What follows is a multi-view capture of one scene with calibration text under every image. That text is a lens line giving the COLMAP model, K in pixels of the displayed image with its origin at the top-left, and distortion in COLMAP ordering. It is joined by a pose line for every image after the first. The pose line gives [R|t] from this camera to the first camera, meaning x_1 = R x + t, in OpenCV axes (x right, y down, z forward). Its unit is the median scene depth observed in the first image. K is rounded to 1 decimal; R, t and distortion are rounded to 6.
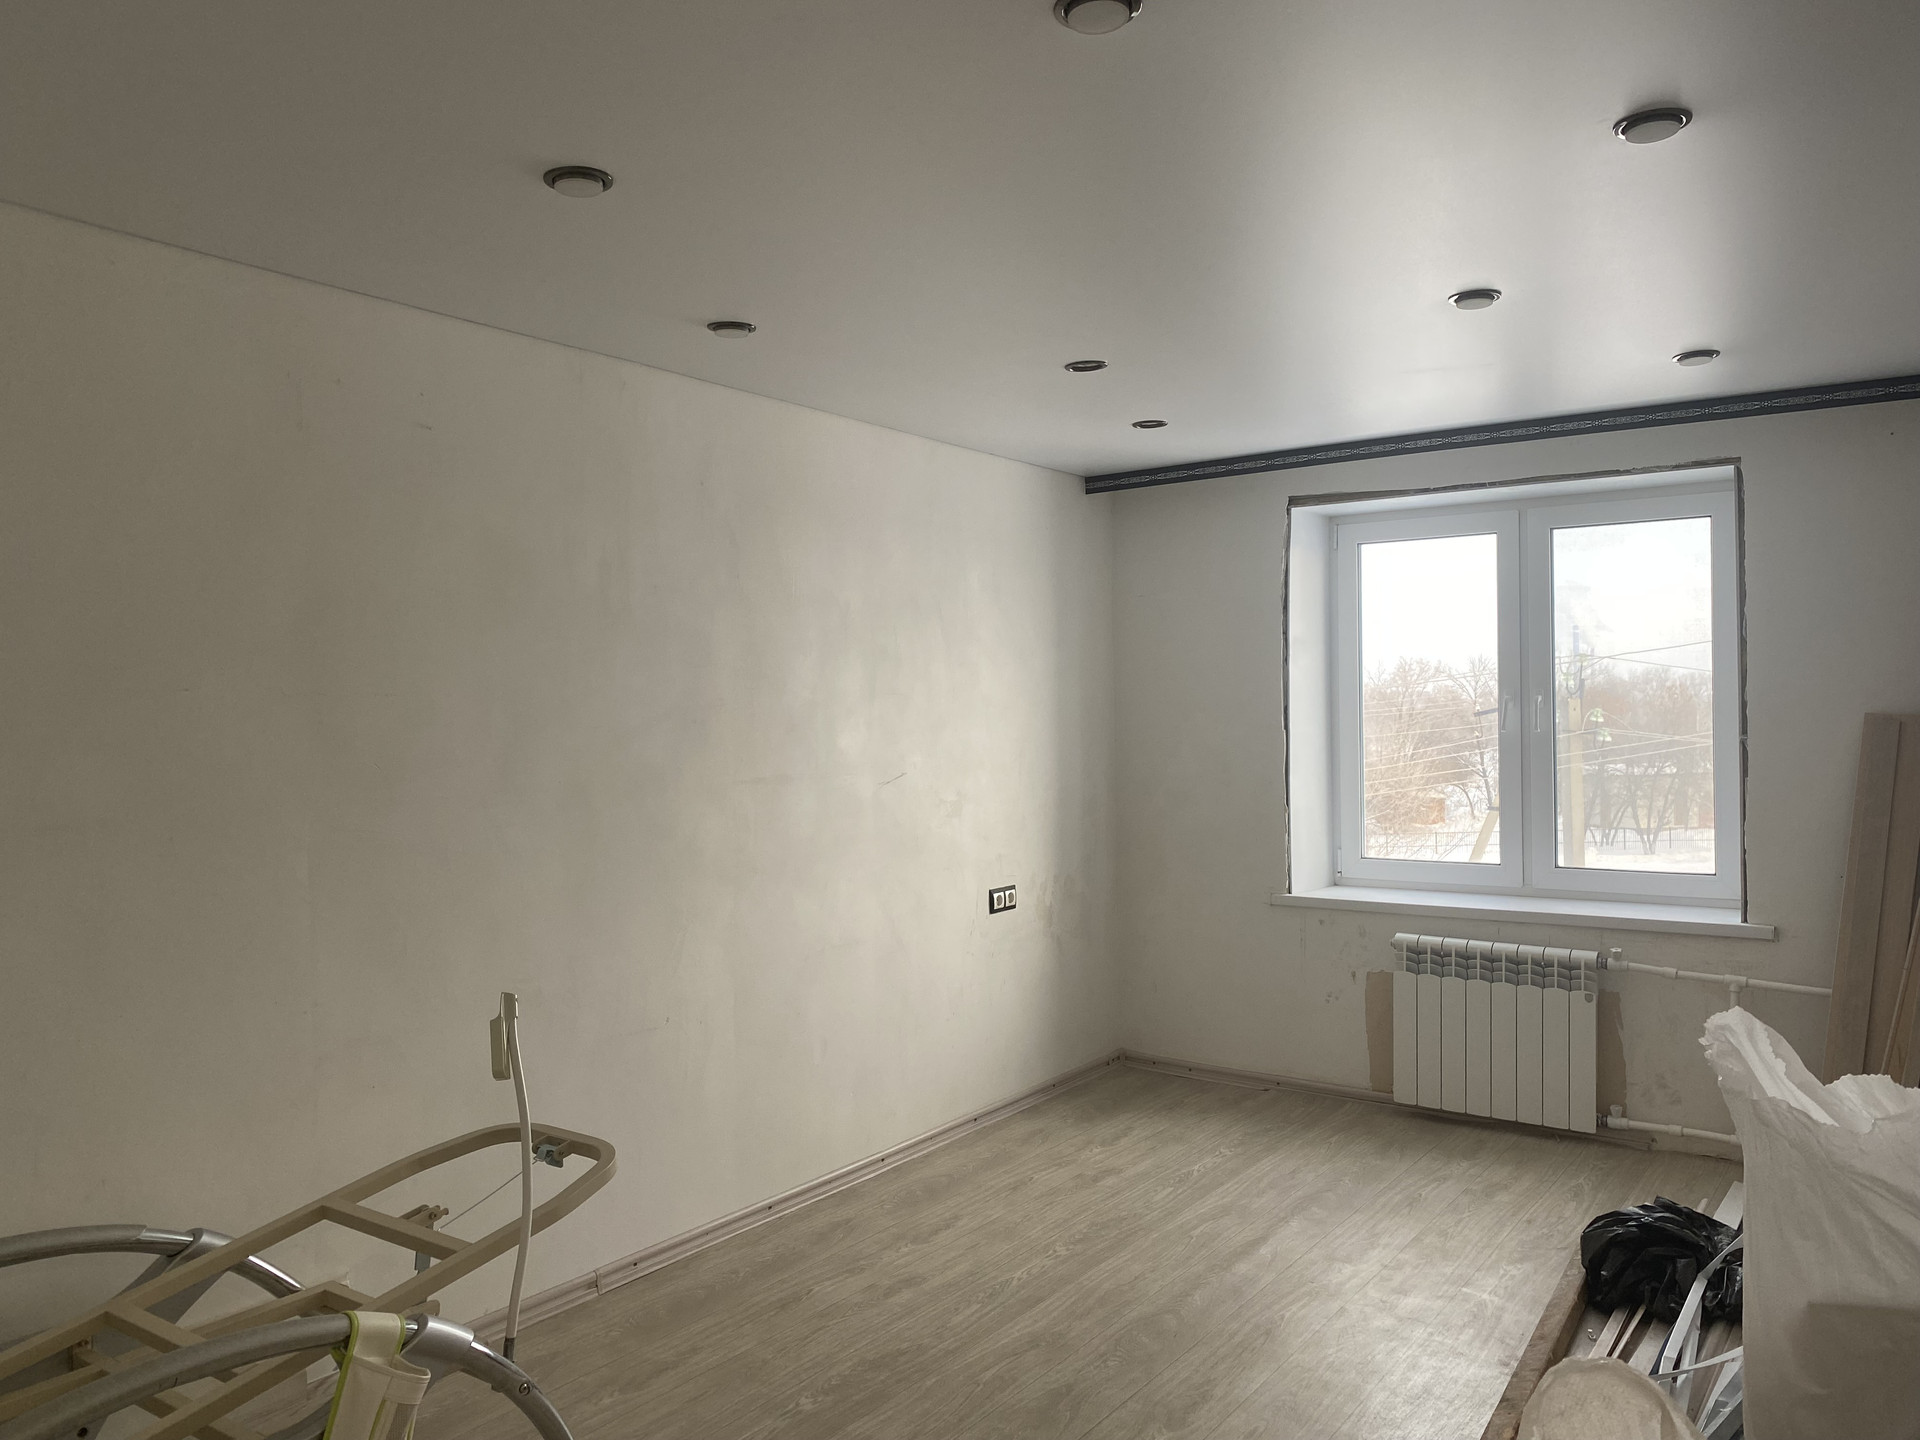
lens RADIAL K [[1425.0, 0, 960.0], [0, 1425.0, 720.0], [0, 0, 1]] dist [0.002078, -0.000977]
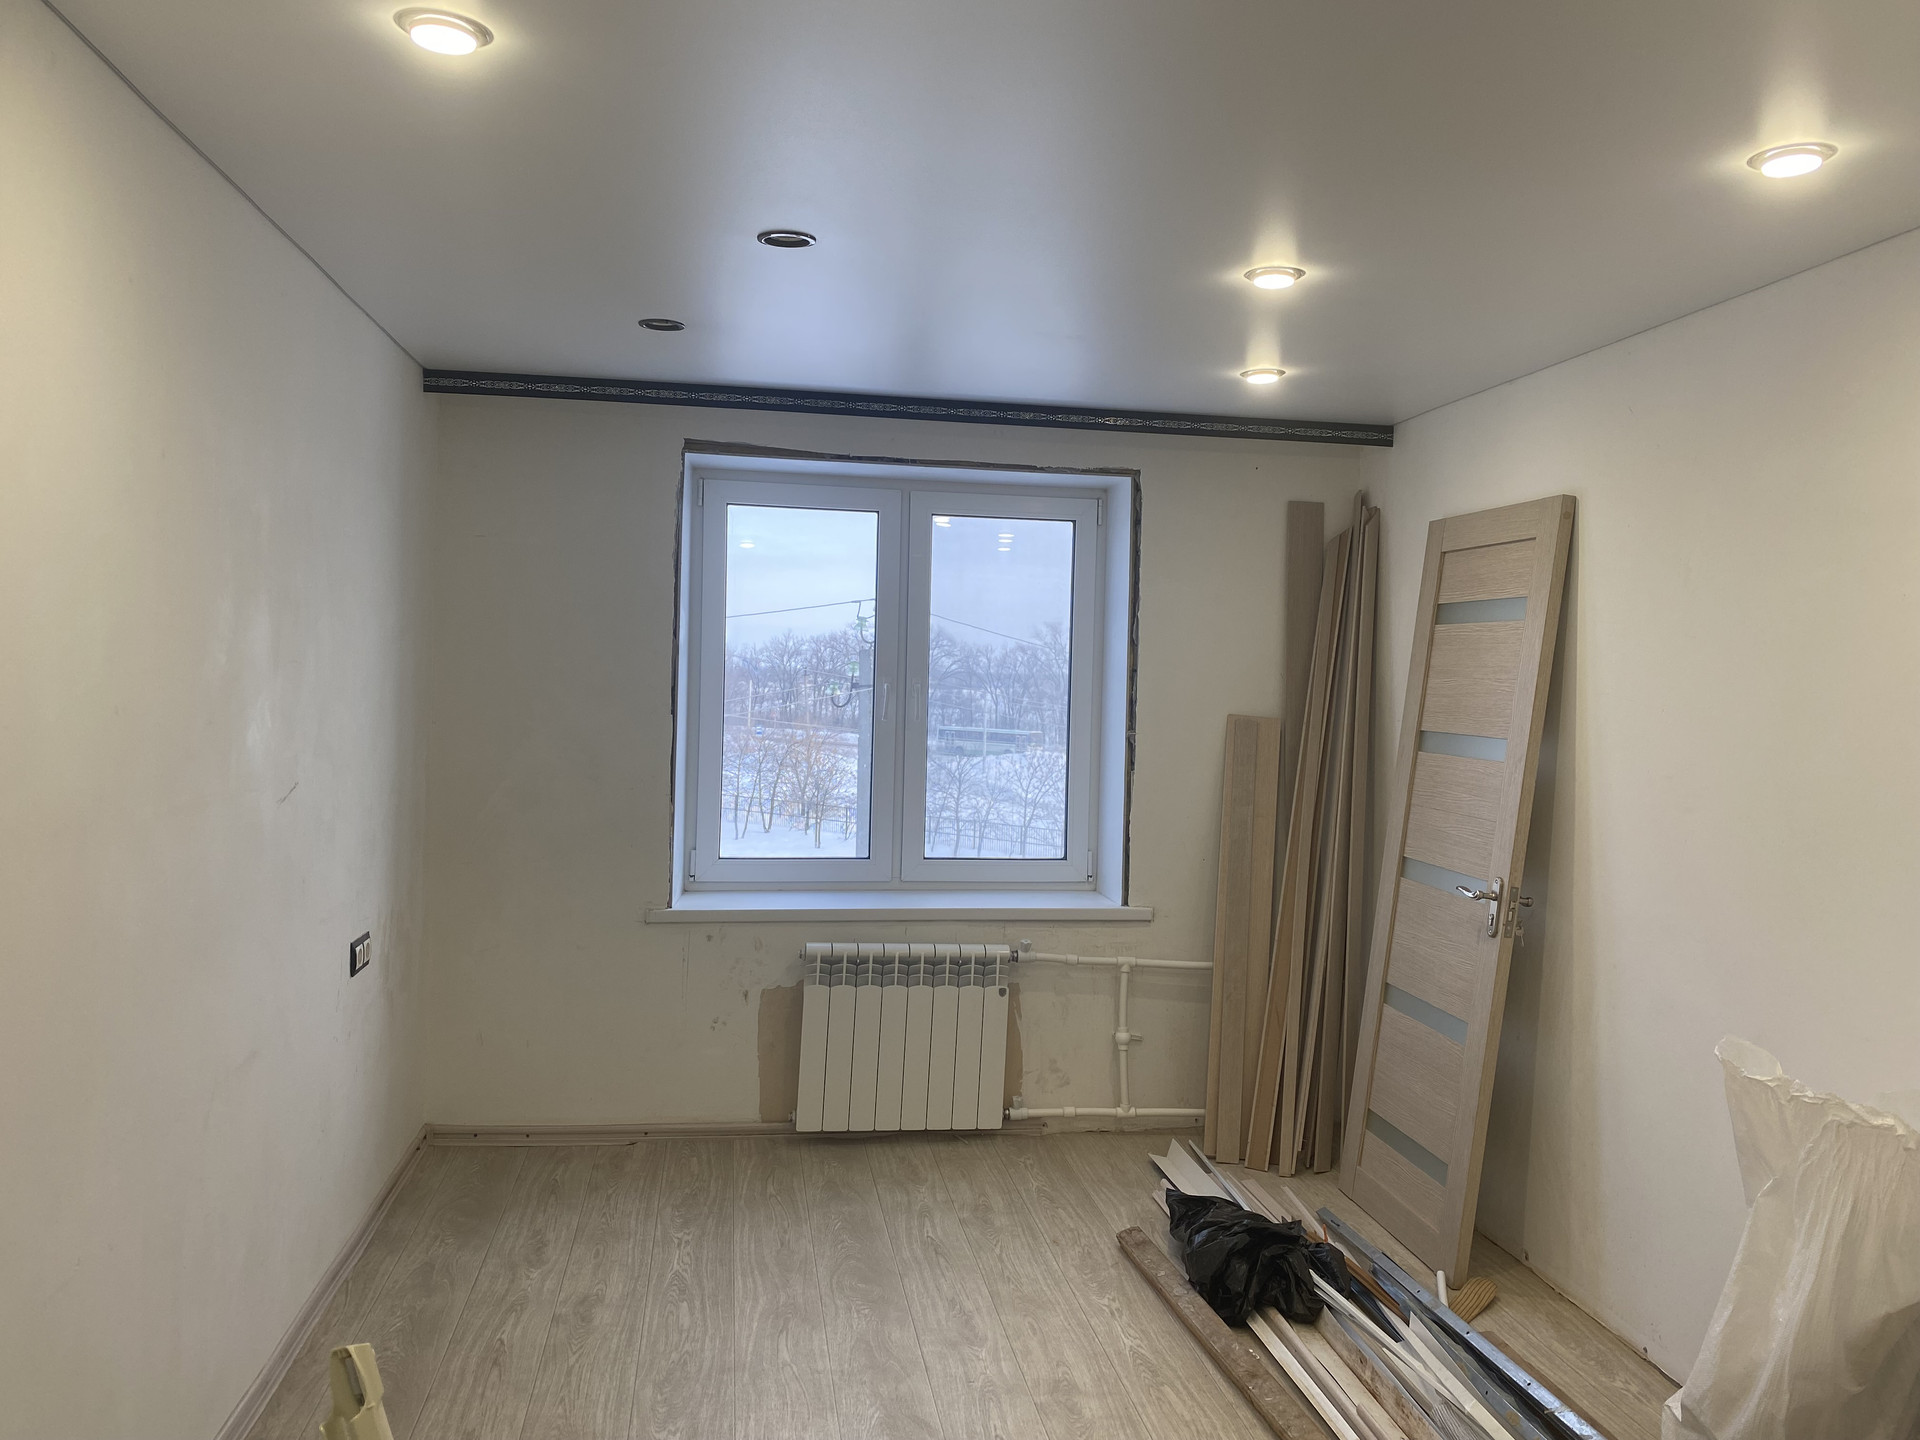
lens RADIAL K [[1449.6, 0, 960.0], [0, 1449.6, 720.0], [0, 0, 1]] dist [0.206331, -0.443884]
pose [[0.714742, 0.011744, 0.699289, -0.289978], [-0.032362, 0.999343, 0.016295, -0.010968], [-0.698639, -0.034277, 0.714653, 0.289236]]
